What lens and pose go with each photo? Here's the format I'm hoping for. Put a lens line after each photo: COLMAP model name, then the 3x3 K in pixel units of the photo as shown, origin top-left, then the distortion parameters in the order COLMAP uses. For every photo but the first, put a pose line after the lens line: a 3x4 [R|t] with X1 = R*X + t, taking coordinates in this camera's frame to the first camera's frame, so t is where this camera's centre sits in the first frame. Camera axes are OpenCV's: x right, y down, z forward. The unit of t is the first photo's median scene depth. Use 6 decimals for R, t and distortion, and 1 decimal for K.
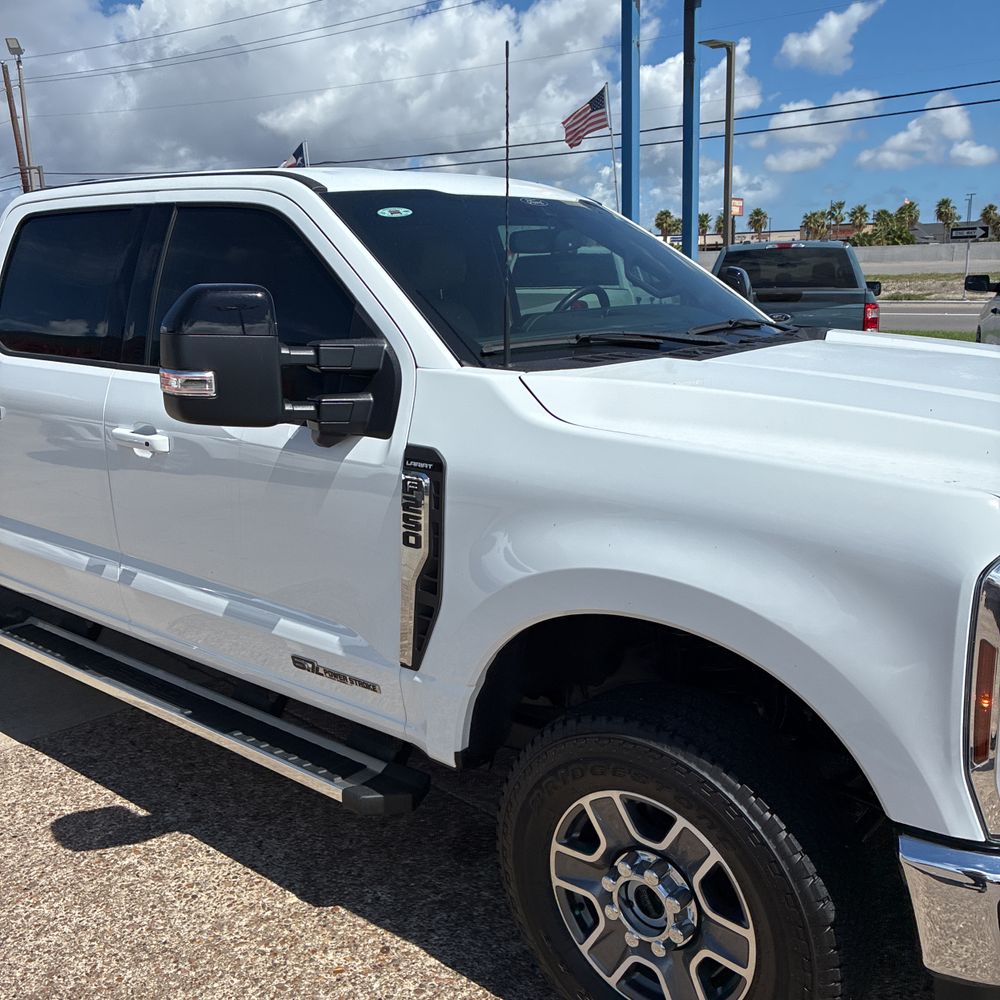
lens RADIAL K [[955.0, 0, 499.5], [0, 955.0, 480.2], [0, 0, 1]] dist [0.004861, 0.010644]
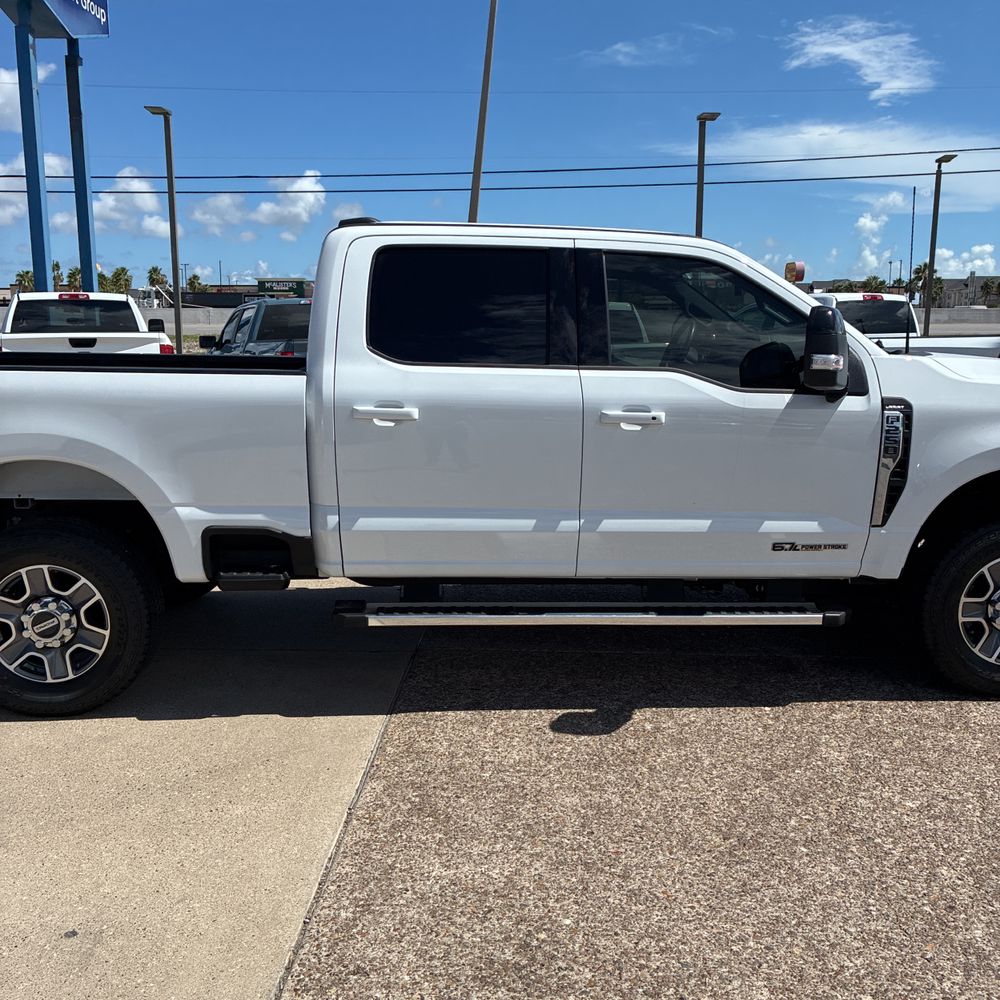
lens RADIAL K [[915.1, 0, 500.0], [0, 915.1, 500.0], [0, 0, 1]] dist [0.011936, 0.006463]
pose [[0.770143, -0.095226, 0.630723, -1.554263], [0.116931, 0.993114, 0.007161, 0.051106], [-0.627062, 0.068236, 0.775975, 0.115422]]
